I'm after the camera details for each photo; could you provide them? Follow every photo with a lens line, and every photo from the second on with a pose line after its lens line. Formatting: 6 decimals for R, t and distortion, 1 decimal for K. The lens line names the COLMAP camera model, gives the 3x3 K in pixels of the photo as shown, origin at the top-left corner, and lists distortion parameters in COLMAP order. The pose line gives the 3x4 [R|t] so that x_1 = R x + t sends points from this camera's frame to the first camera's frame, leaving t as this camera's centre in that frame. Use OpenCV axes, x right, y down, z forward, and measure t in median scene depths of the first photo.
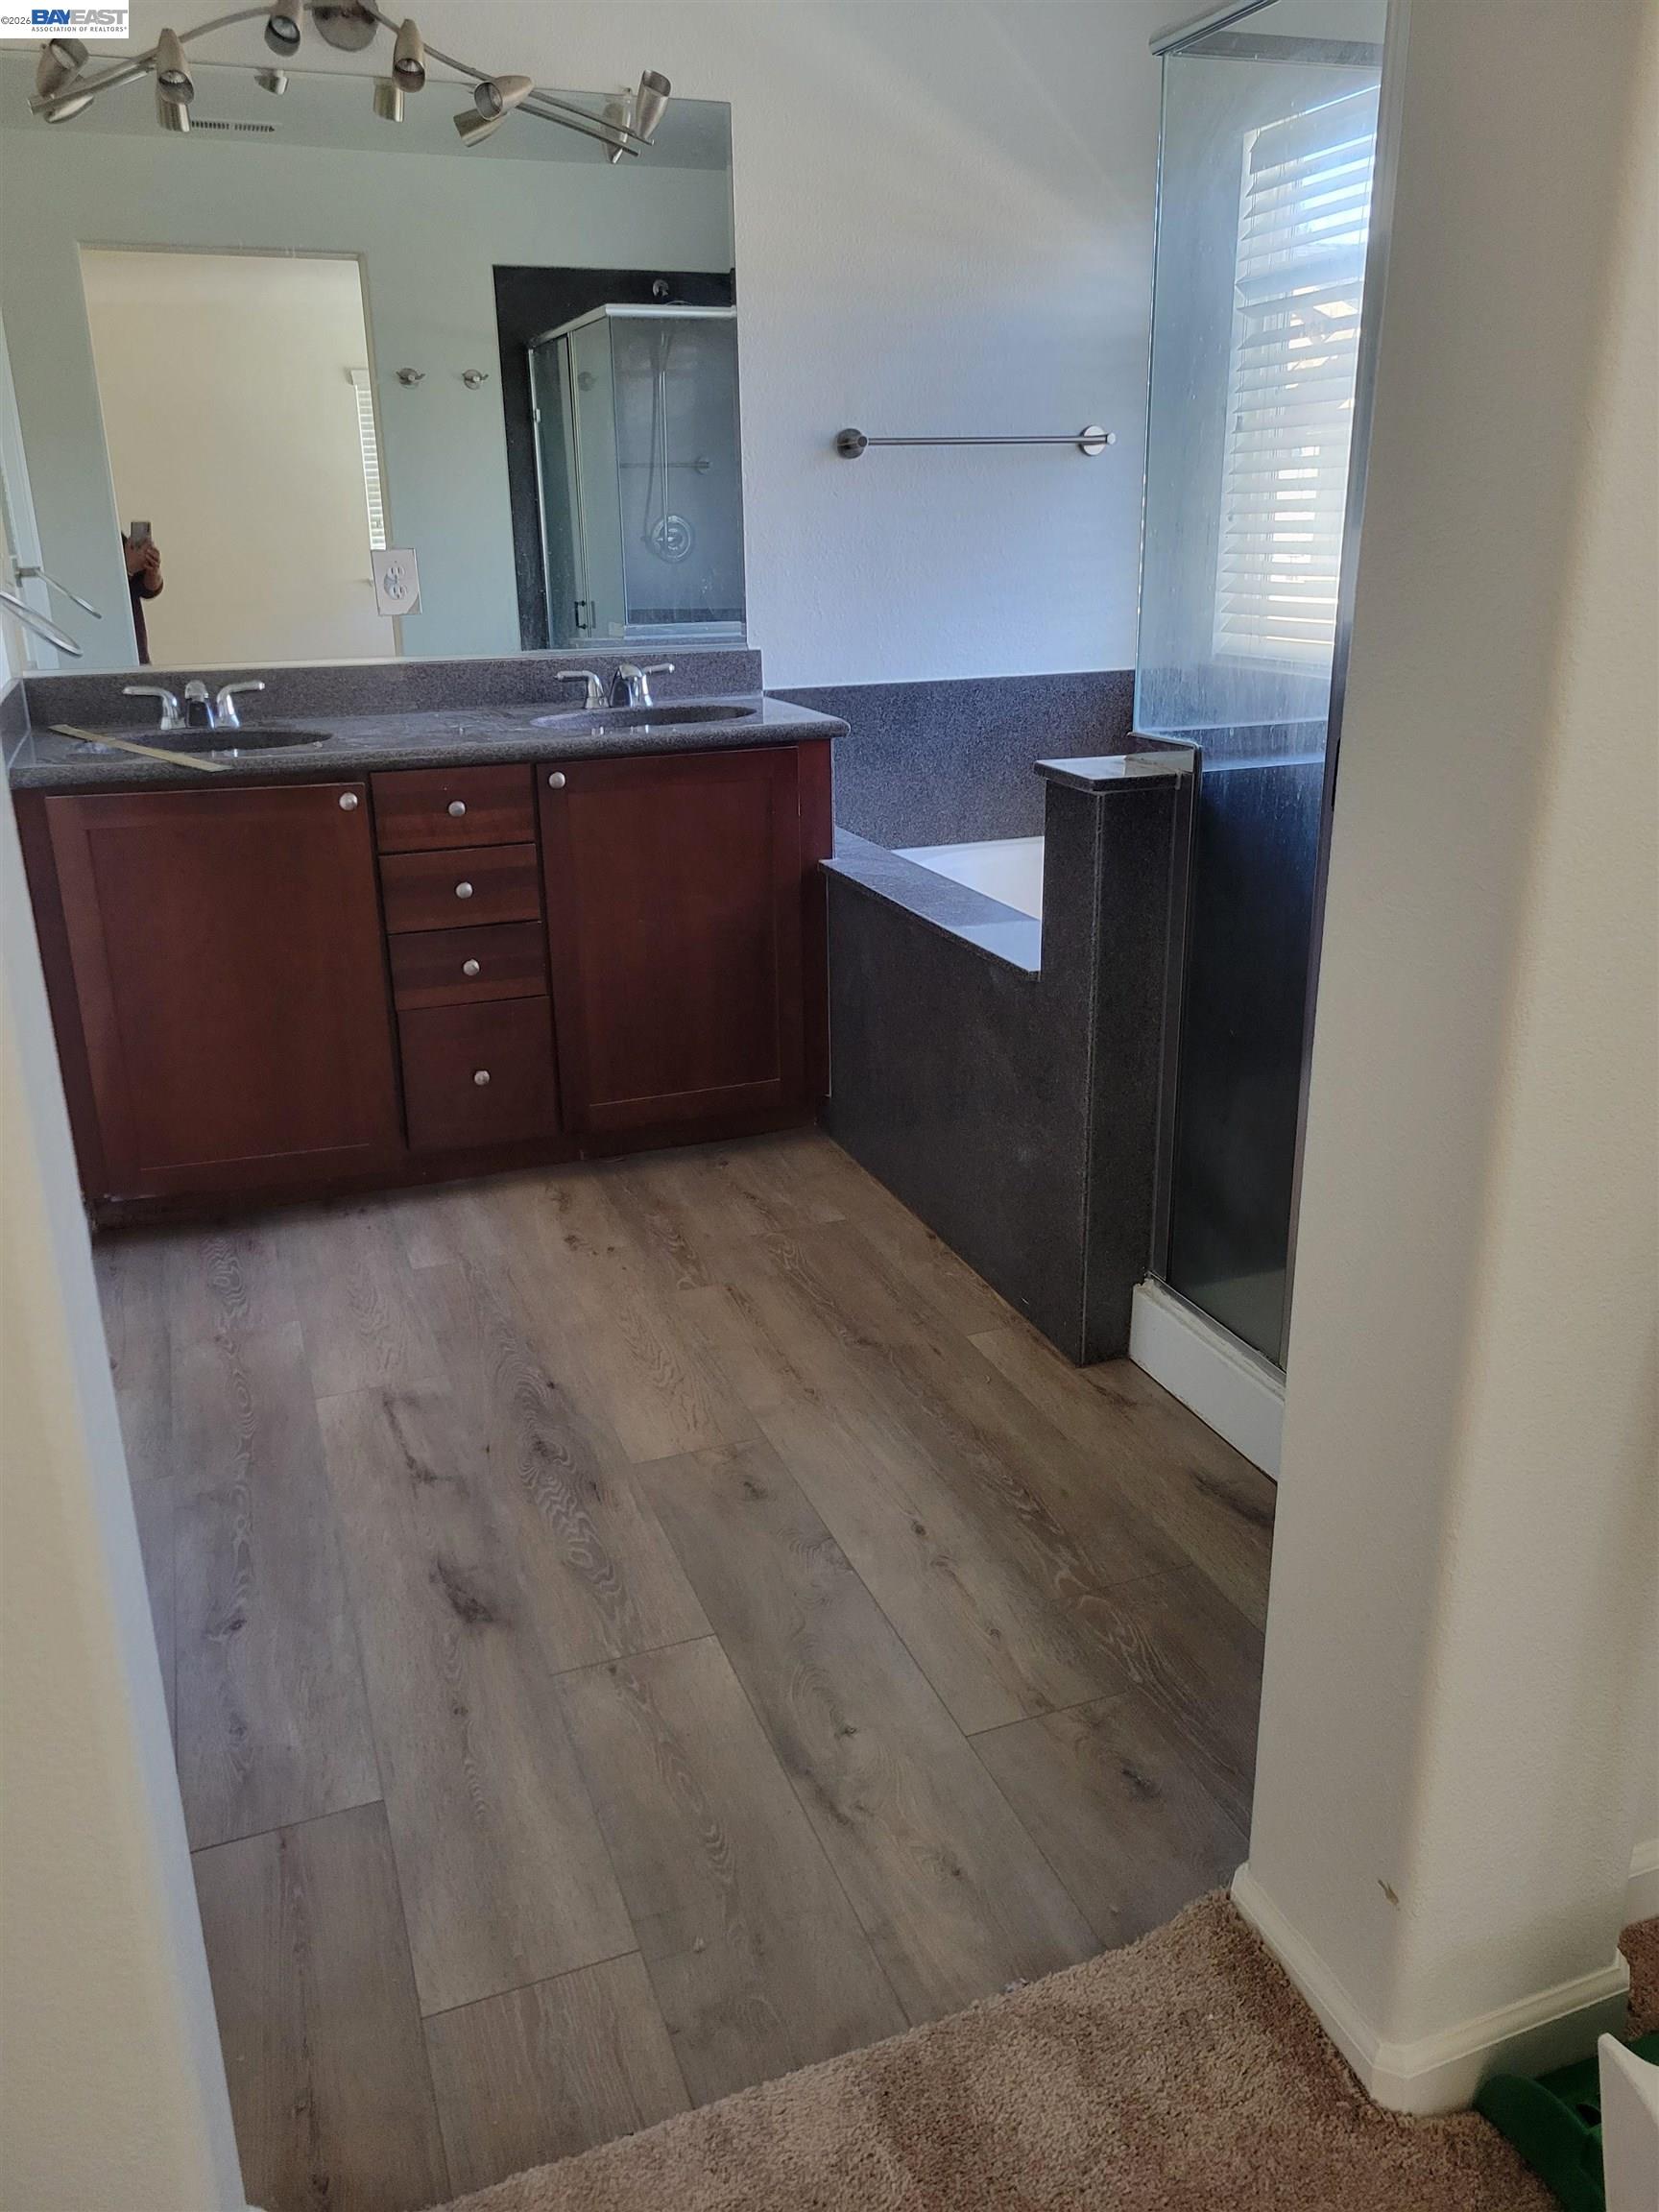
lens RADIAL K [[1652.0, 0, 829.5], [0, 1652.0, 1106.0], [0, 0, 1]] dist [0.030403, -0.007379]
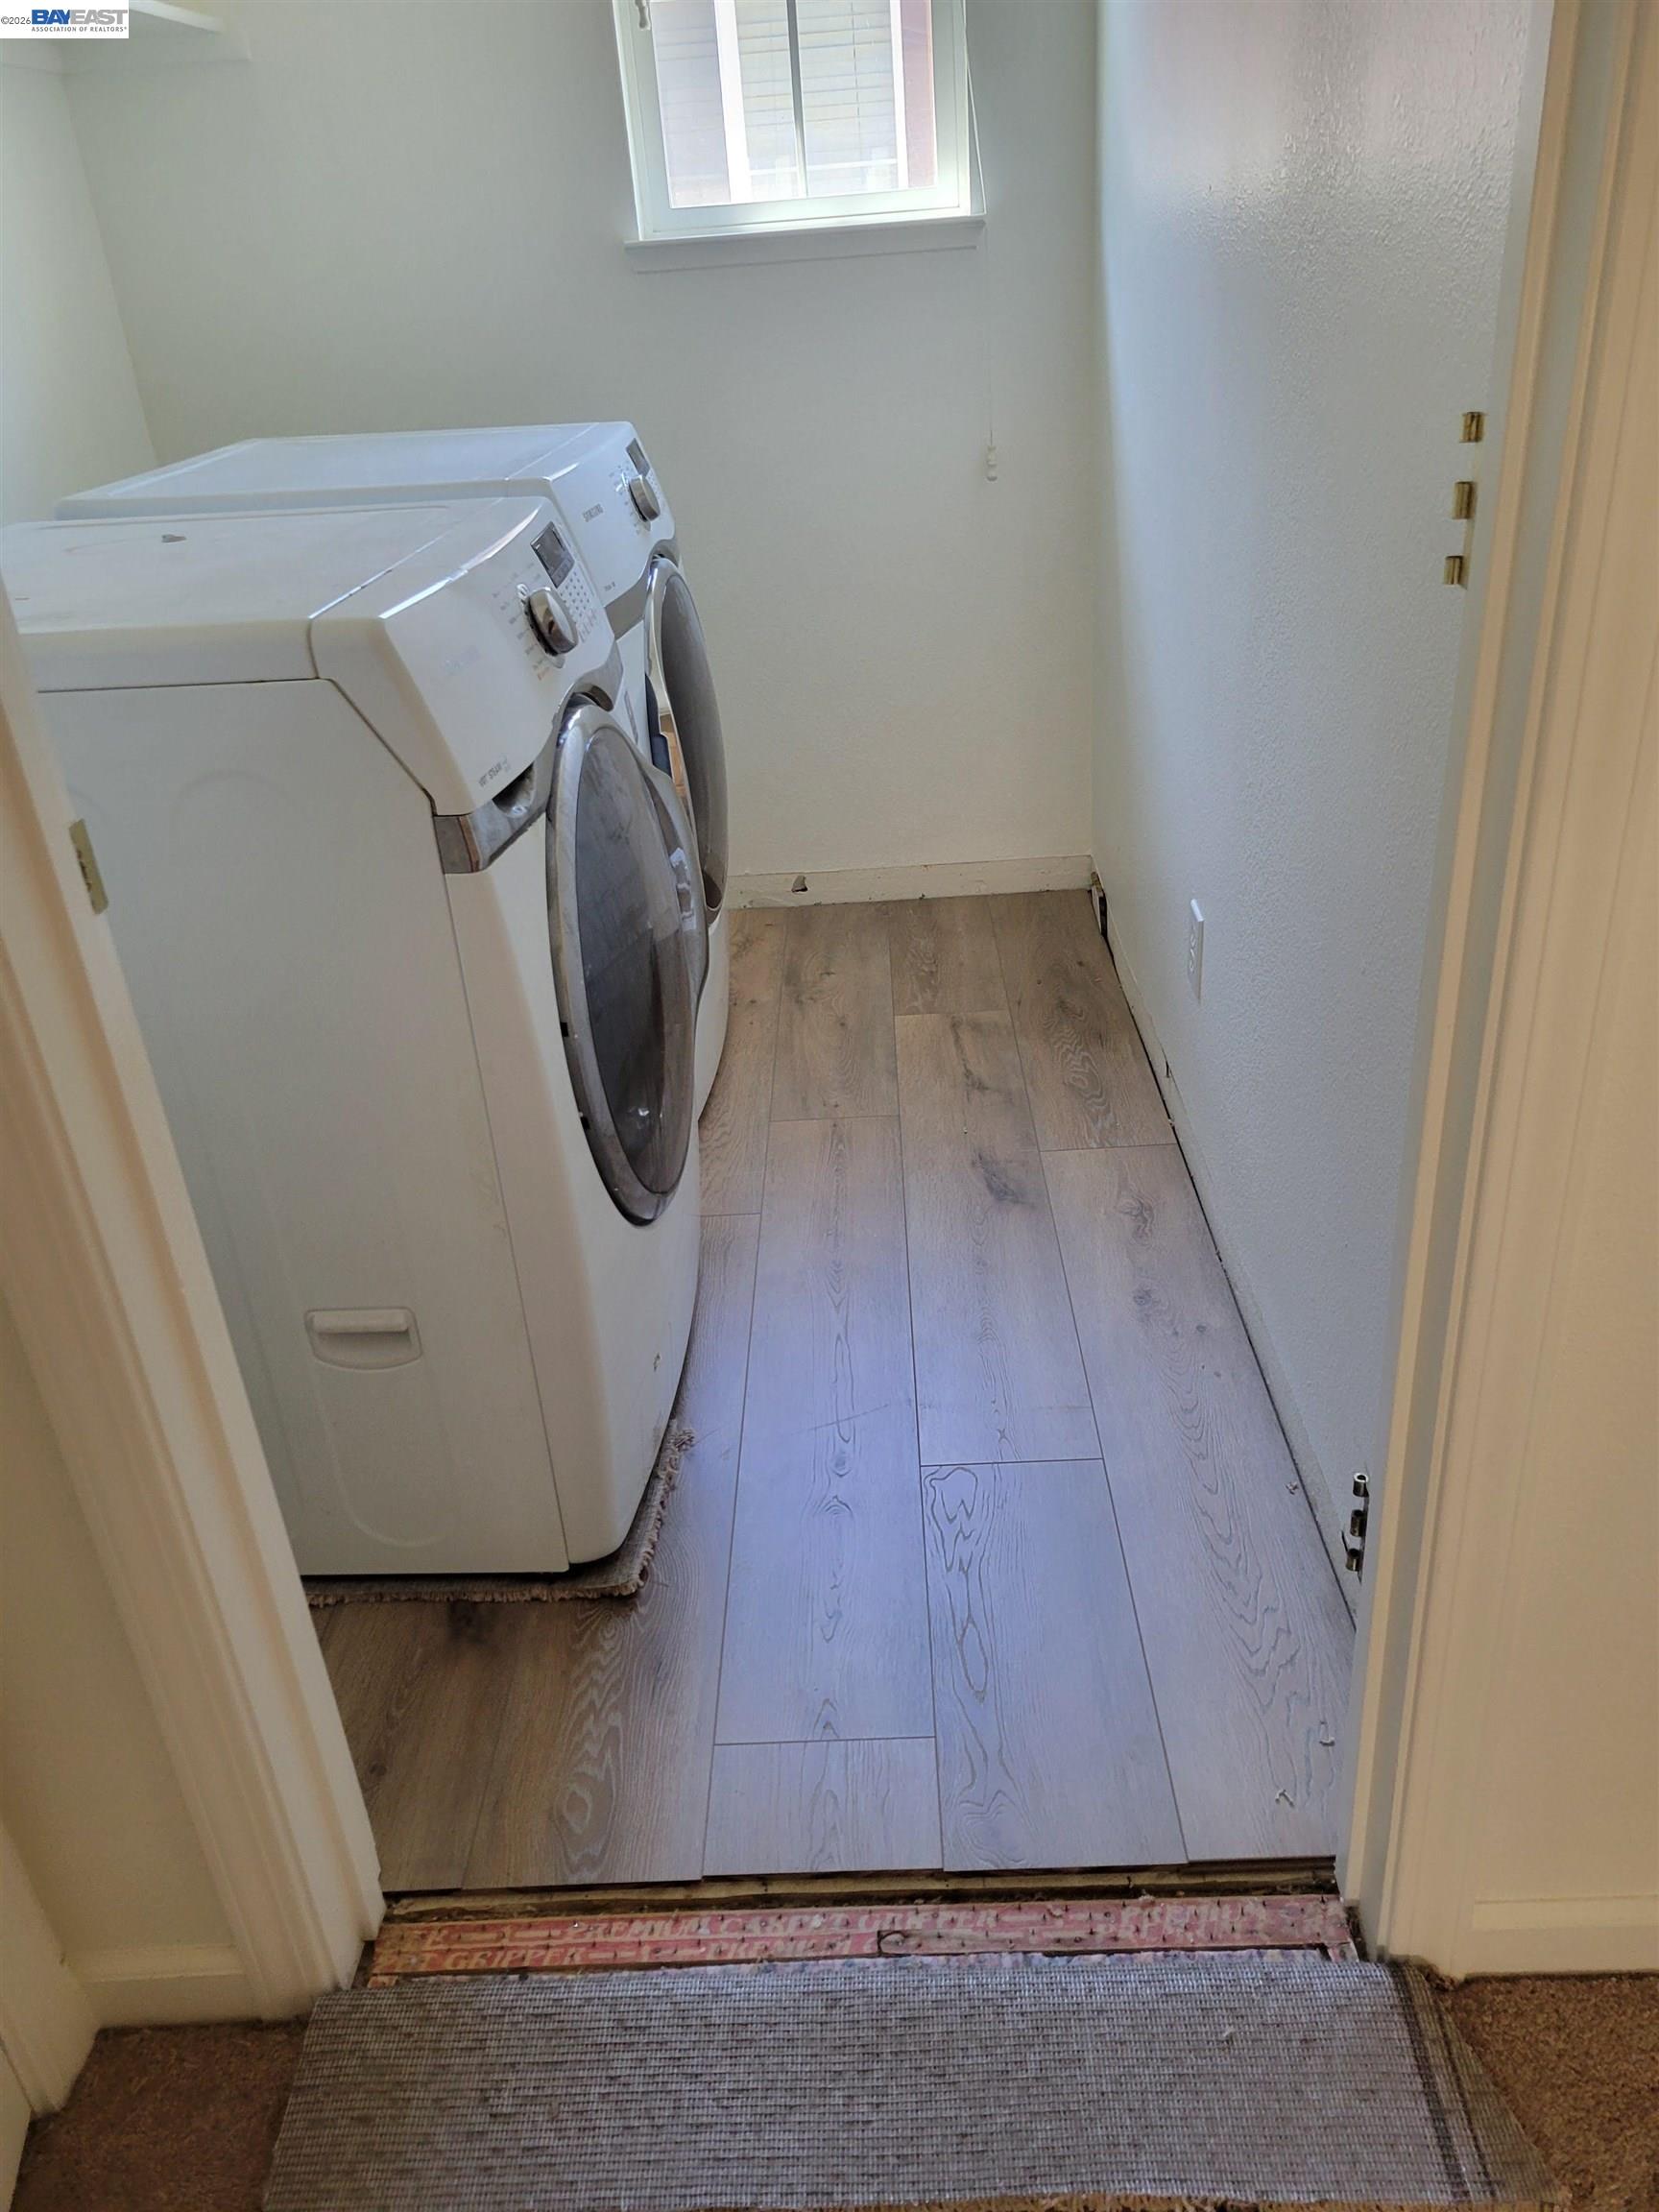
lens RADIAL K [[1652.0, 0, 829.5], [0, 1652.0, 1106.0], [0, 0, 1]] dist [0.030403, -0.007379]
pose [[0.931934, 0.157052, -0.326854, 0.030871], [-0.095961, 0.976024, 0.195369, 0.025851], [0.349700, -0.150706, 0.924661, -0.077511]]
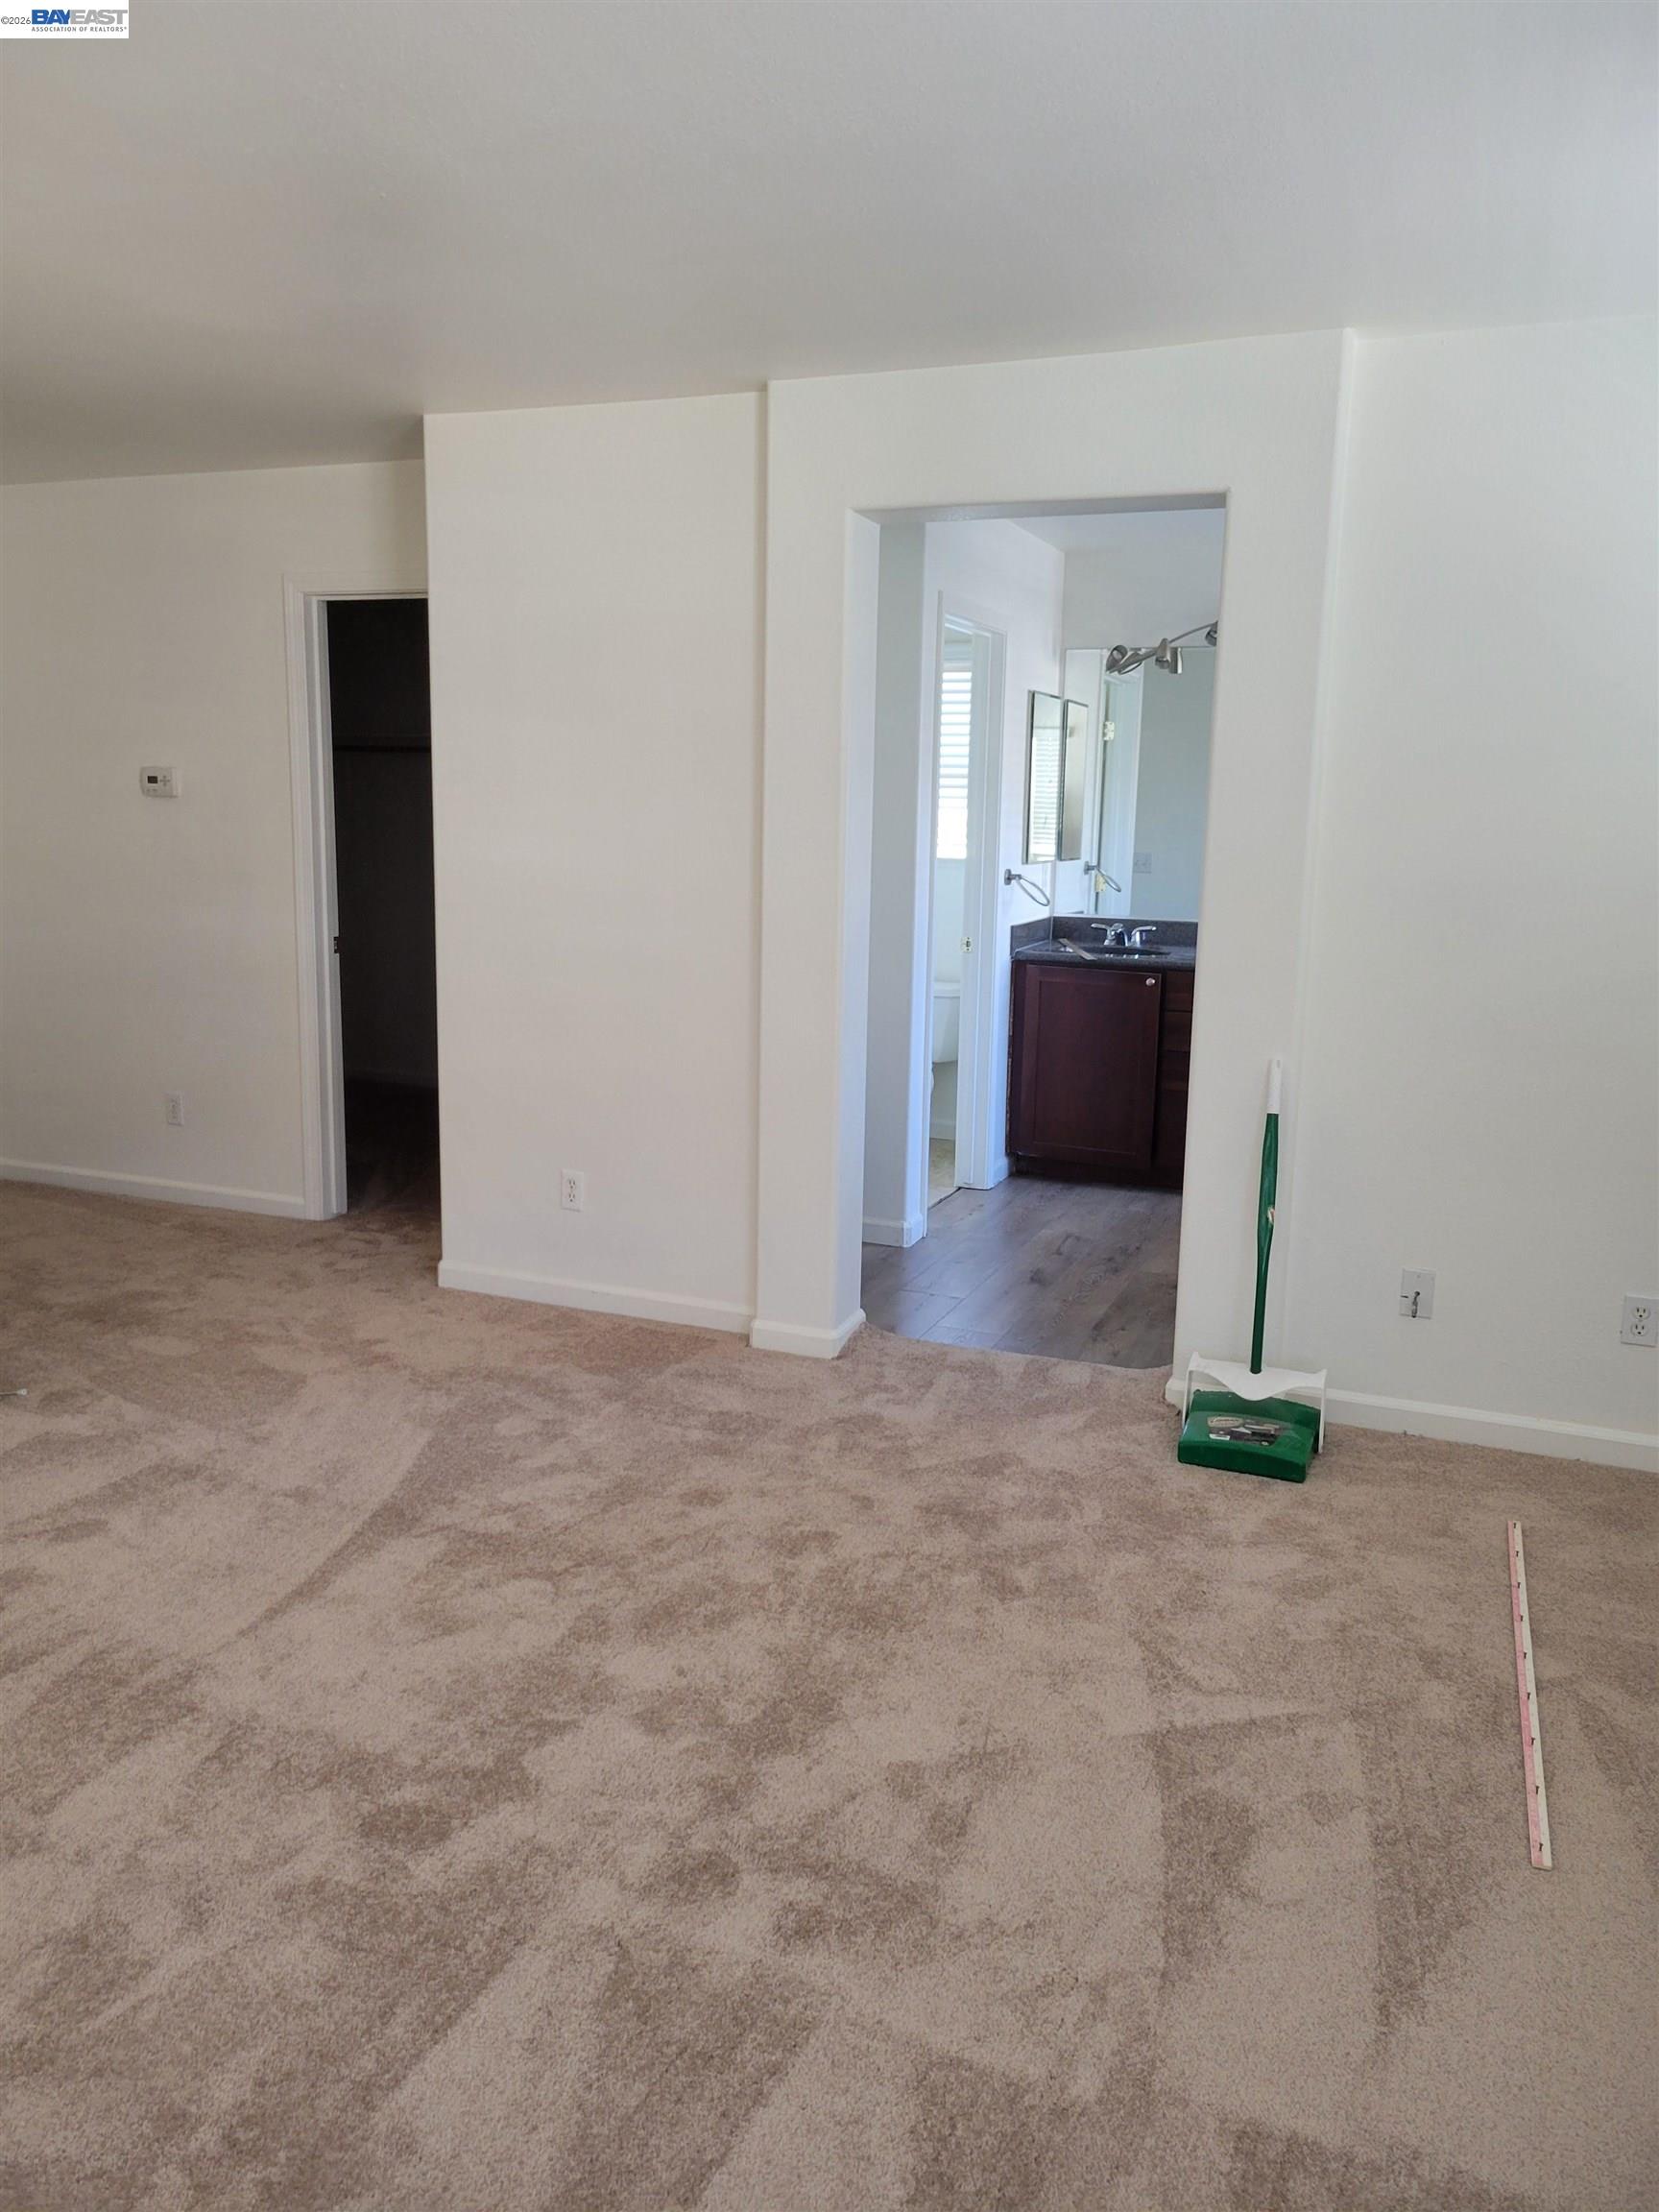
lens RADIAL K [[1652.0, 0, 829.5], [0, 1652.0, 1106.0], [0, 0, 1]] dist [0.030403, -0.007379]
pose [[0.740603, 0.151678, -0.654600, 0.924464], [-0.254756, 0.964841, -0.064662, 0.236633], [0.621777, 0.214652, 0.753205, -0.908168]]
